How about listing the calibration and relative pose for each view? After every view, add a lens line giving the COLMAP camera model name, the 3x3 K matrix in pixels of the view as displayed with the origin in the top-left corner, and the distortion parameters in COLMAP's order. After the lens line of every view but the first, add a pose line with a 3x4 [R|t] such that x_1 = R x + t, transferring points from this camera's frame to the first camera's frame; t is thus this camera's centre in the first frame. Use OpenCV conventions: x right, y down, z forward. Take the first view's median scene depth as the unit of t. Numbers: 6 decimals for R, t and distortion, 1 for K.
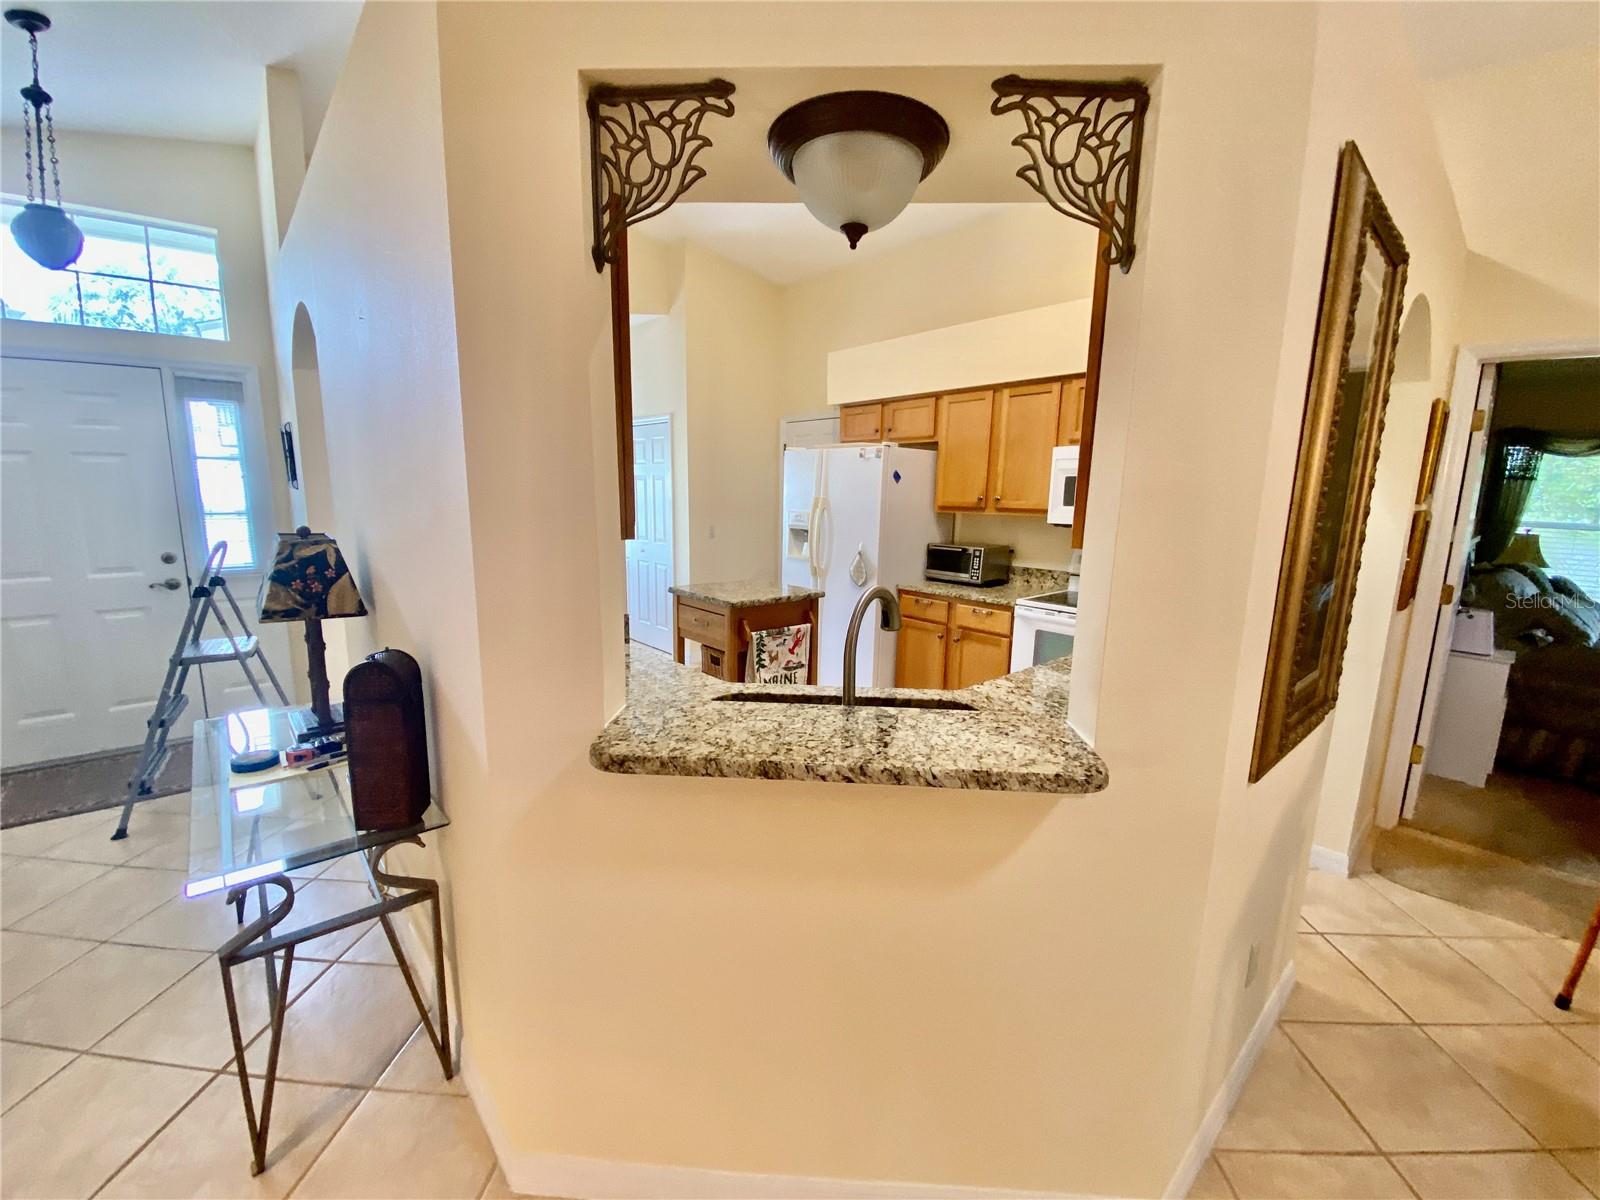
lens RADIAL K [[654.3, 0, 801.4], [0, 654.3, 599.2], [0, 0, 1]] dist [0.000717, -0.009992]
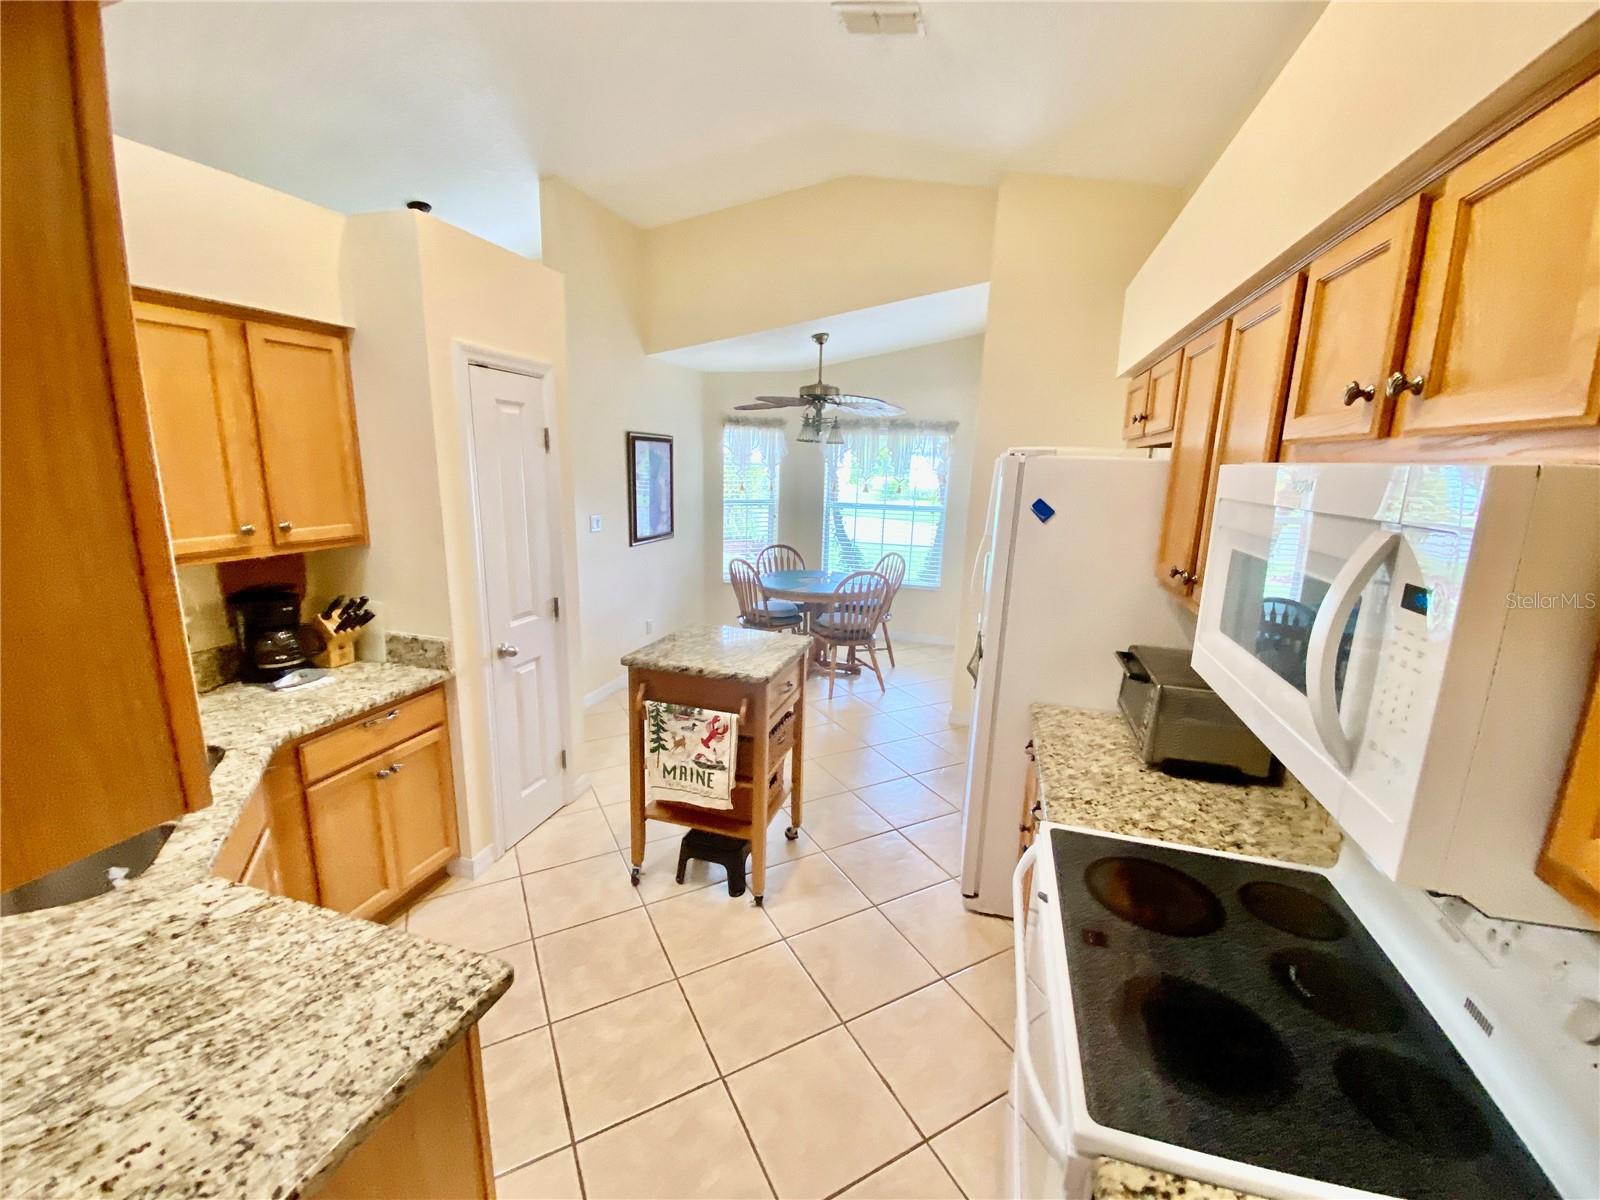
lens RADIAL K [[654.3, 0, 801.4], [0, 654.3, 599.2], [0, 0, 1]] dist [0.000717, -0.009992]
pose [[0.527536, 0.171247, -0.832094, 0.625909], [-0.159461, 0.982023, 0.101007, -0.170541], [0.834433, 0.079401, 0.545360, 0.676239]]
